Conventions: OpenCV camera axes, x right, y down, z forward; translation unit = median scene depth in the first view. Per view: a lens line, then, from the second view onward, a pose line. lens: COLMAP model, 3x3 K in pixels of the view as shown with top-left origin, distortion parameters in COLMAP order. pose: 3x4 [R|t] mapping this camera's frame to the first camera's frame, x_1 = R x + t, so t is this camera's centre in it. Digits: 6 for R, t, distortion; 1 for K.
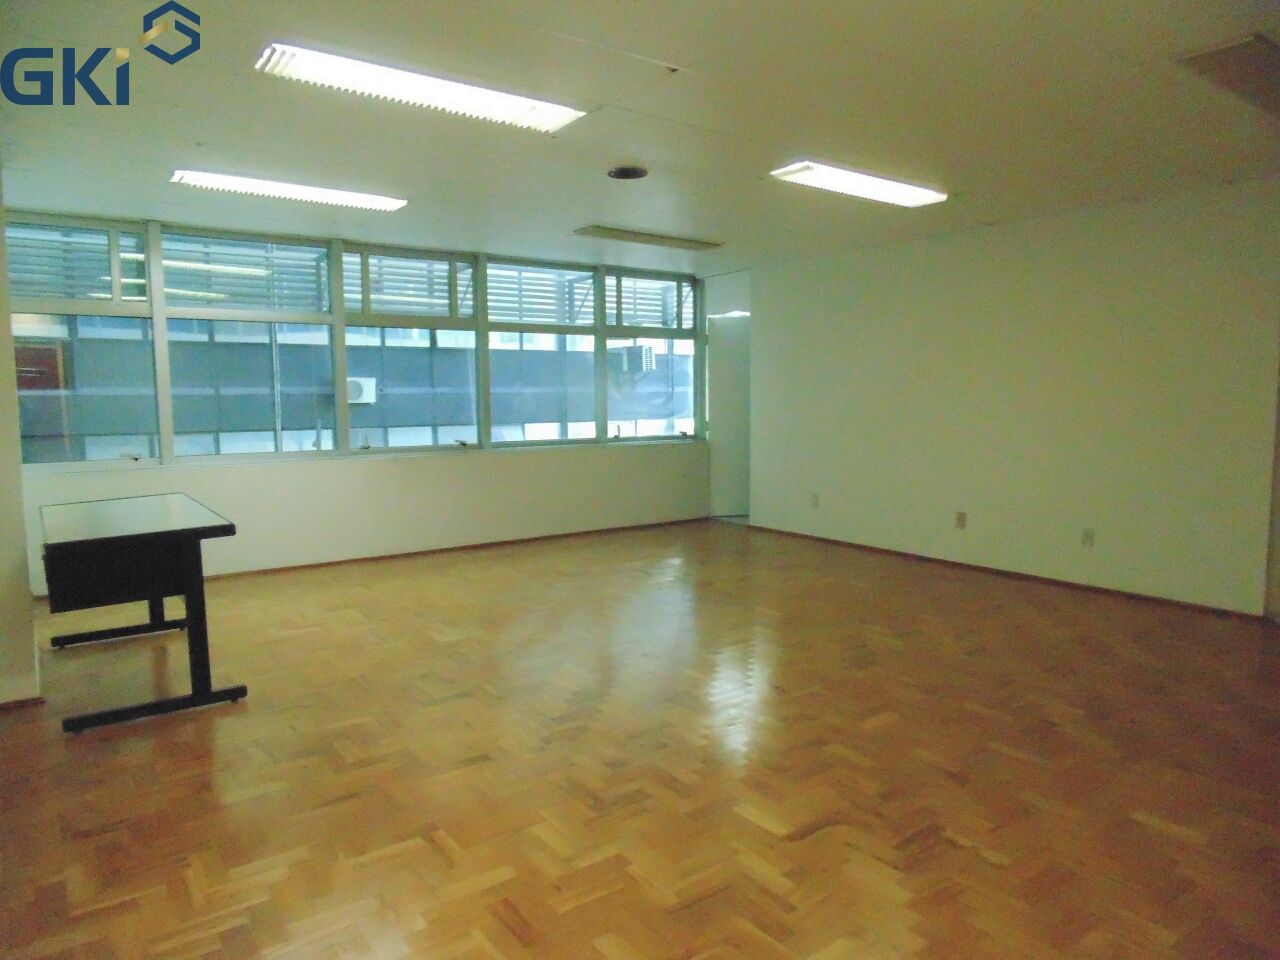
lens RADIAL K [[851.1, 0, 648.1], [0, 851.1, 475.4], [0, 0, 1]] dist [-0.005689, -0.003641]
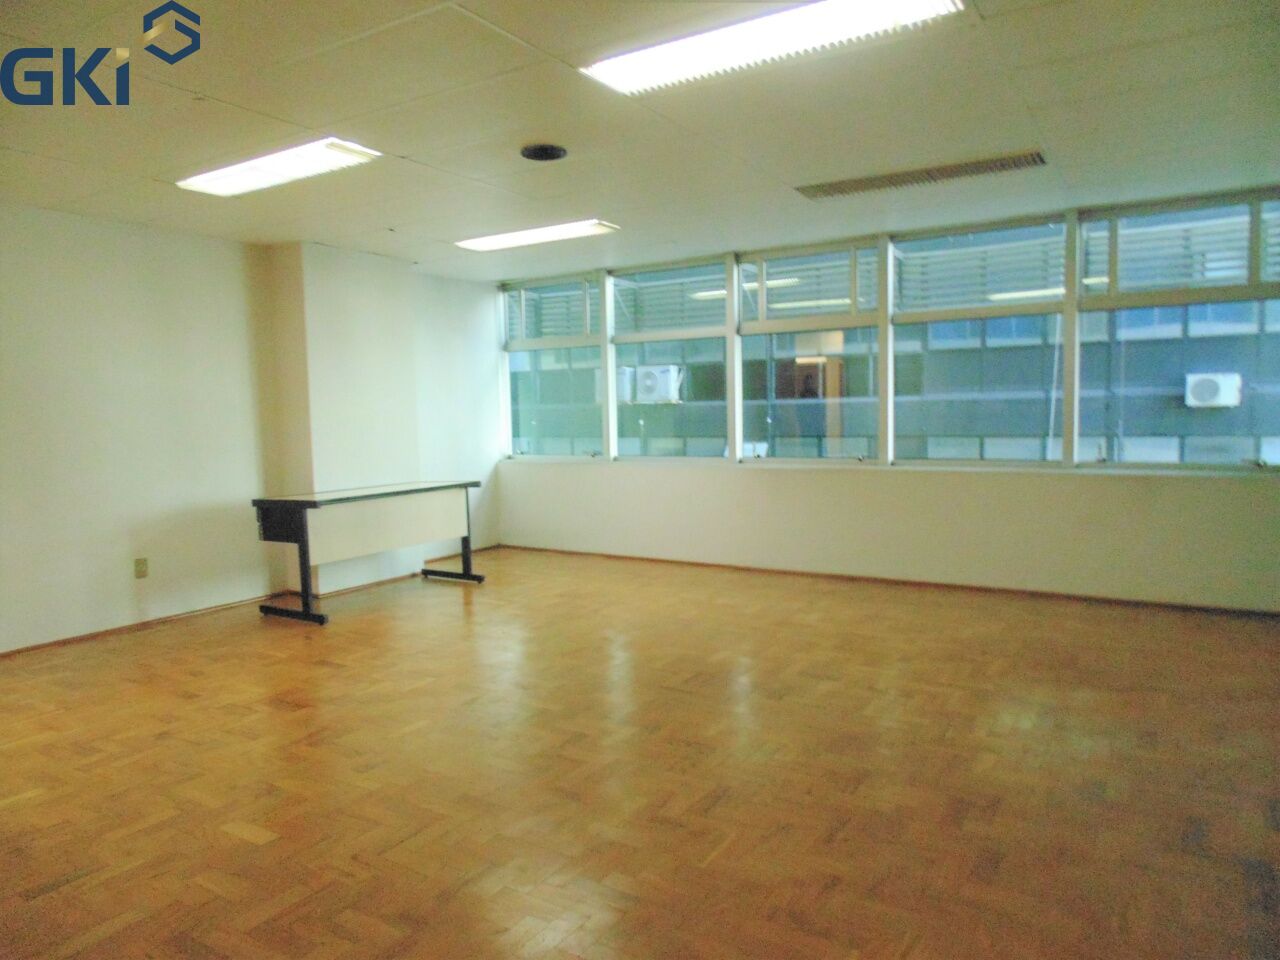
lens RADIAL K [[826.8, 0, 640.0], [0, 826.8, 480.0], [0, 0, 1]] dist [0.000063, 0.000218]
pose [[0.367440, 0.076663, -0.926882, 0.796996], [-0.069049, 0.996095, 0.055015, -0.076039], [0.927480, 0.043785, 0.371299, 0.757380]]
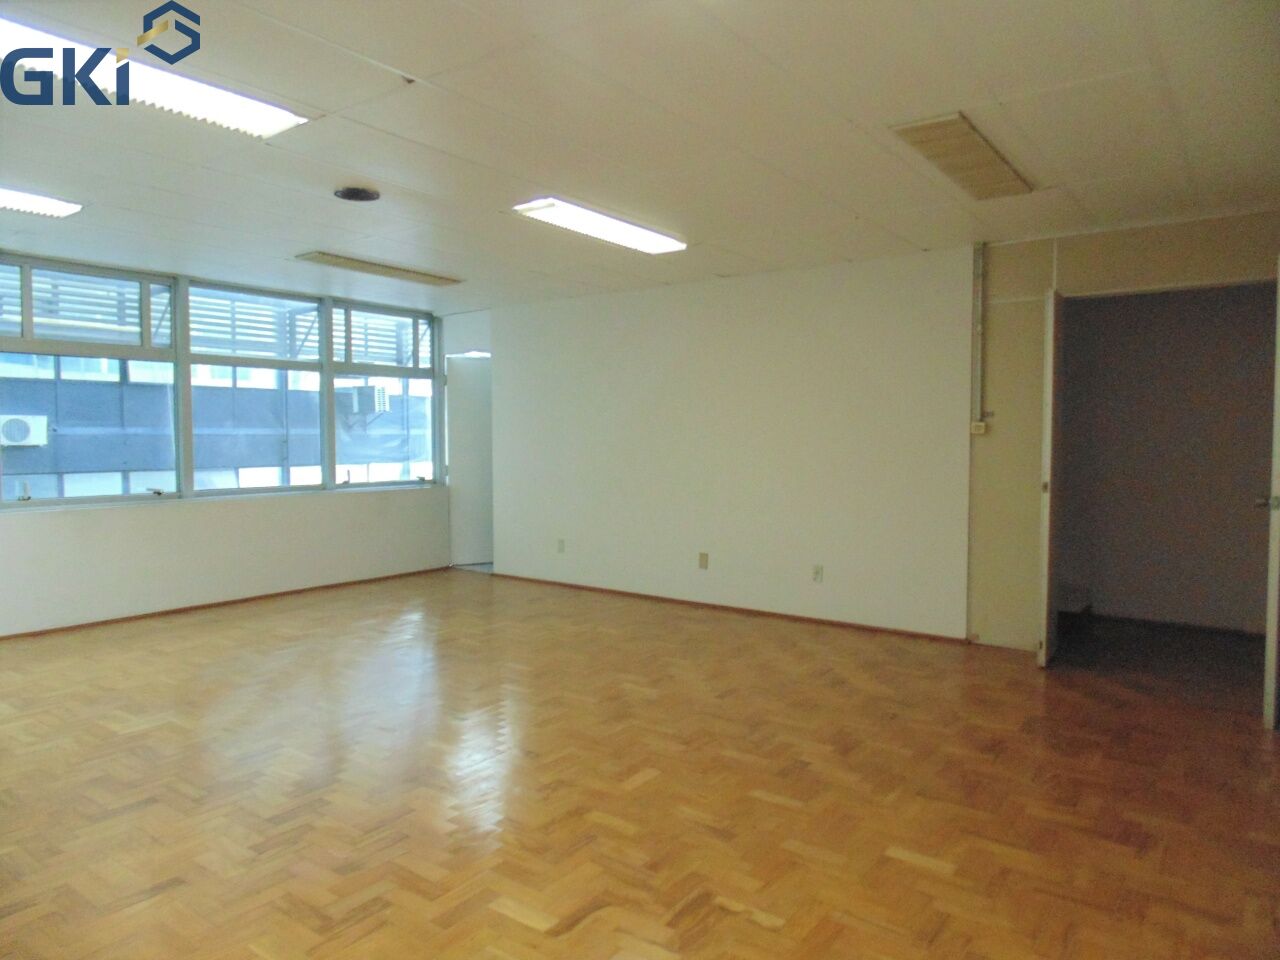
lens RADIAL K [[851.1, 0, 648.1], [0, 851.1, 475.4], [0, 0, 1]] dist [-0.005689, -0.003641]
pose [[0.954104, -0.007850, 0.299371, -0.001340], [0.023105, 0.998606, -0.047453, -0.003900], [-0.298581, 0.052192, 0.952956, 0.051427]]
